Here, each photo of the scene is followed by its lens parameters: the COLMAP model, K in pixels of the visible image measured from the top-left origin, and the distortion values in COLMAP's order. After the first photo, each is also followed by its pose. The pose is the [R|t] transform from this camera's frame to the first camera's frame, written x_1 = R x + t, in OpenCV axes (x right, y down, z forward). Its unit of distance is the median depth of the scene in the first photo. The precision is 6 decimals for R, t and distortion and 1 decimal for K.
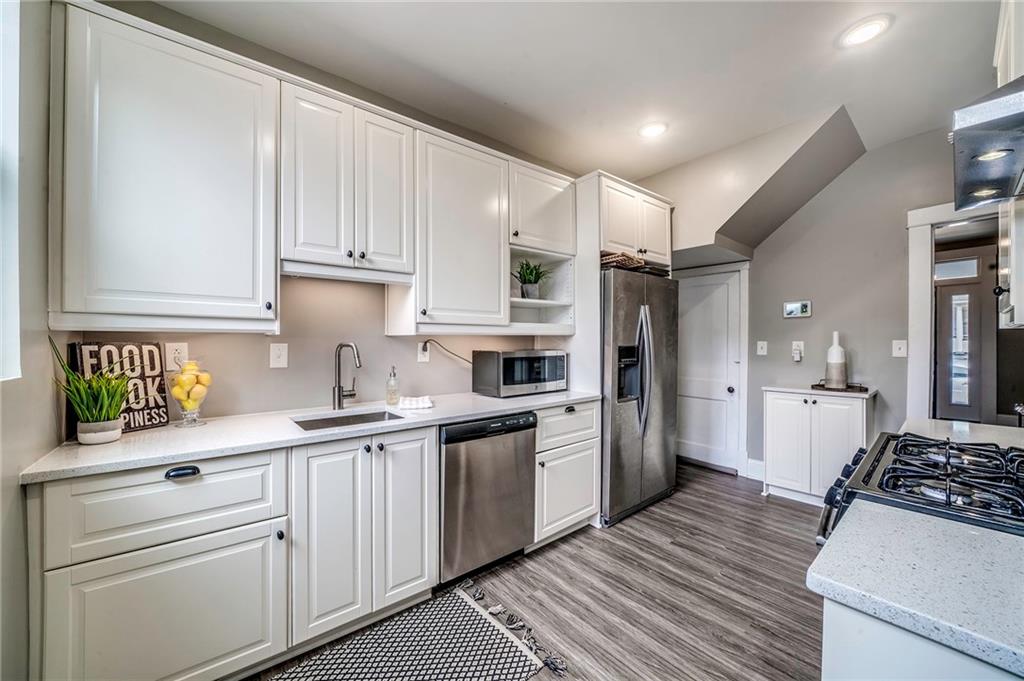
lens RADIAL K [[400.3, 0, 526.8], [0, 400.3, 344.5], [0, 0, 1]] dist [-0.023383, -0.000085]
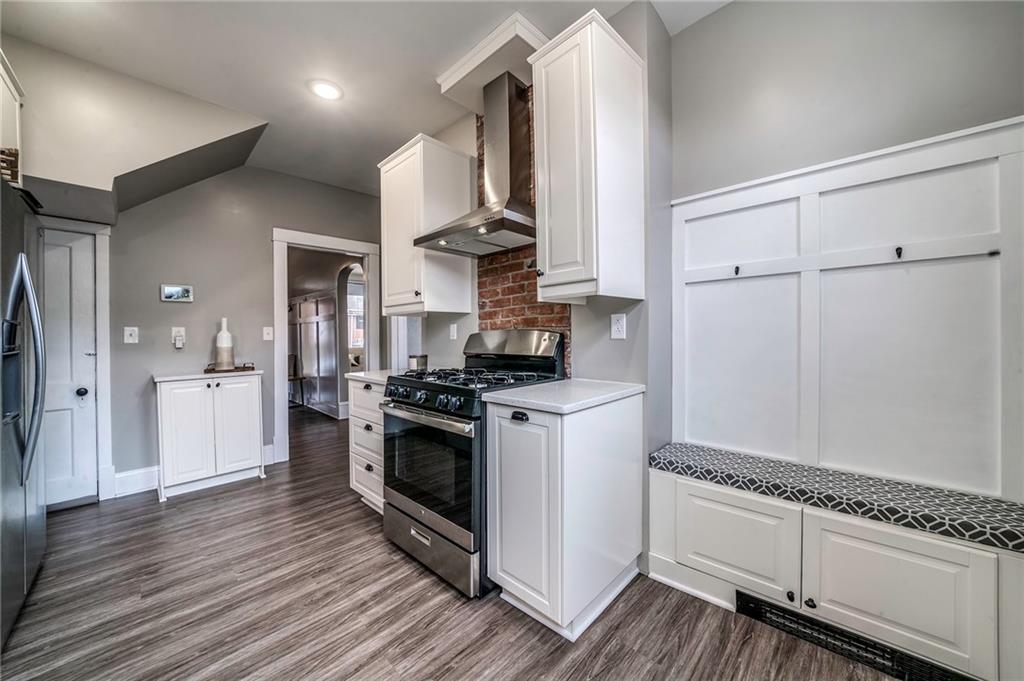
lens RADIAL K [[377.6, 0, 492.5], [0, 377.6, 350.0], [0, 0, 1]] dist [-0.001064, -0.000006]
pose [[-0.090876, -0.030623, 0.995391, -0.361803], [0.026928, 0.999086, 0.033195, 0.046239], [-0.995498, 0.029821, -0.089968, 0.419740]]
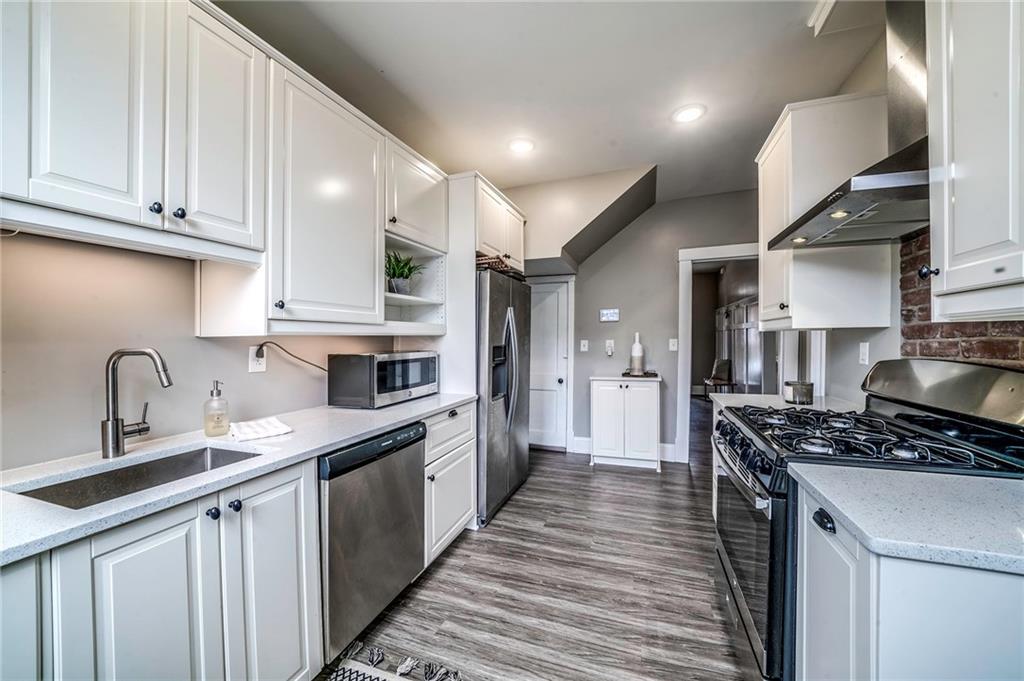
lens RADIAL K [[363.0, 0, 533.2], [0, 363.0, 338.6], [0, 0, 1]] dist [-0.020660, 0.000208]
pose [[0.848241, -0.005209, 0.529585, -0.187548], [0.011647, 0.999893, -0.008819, -0.006459], [-0.529482, 0.013648, 0.848211, 0.168620]]
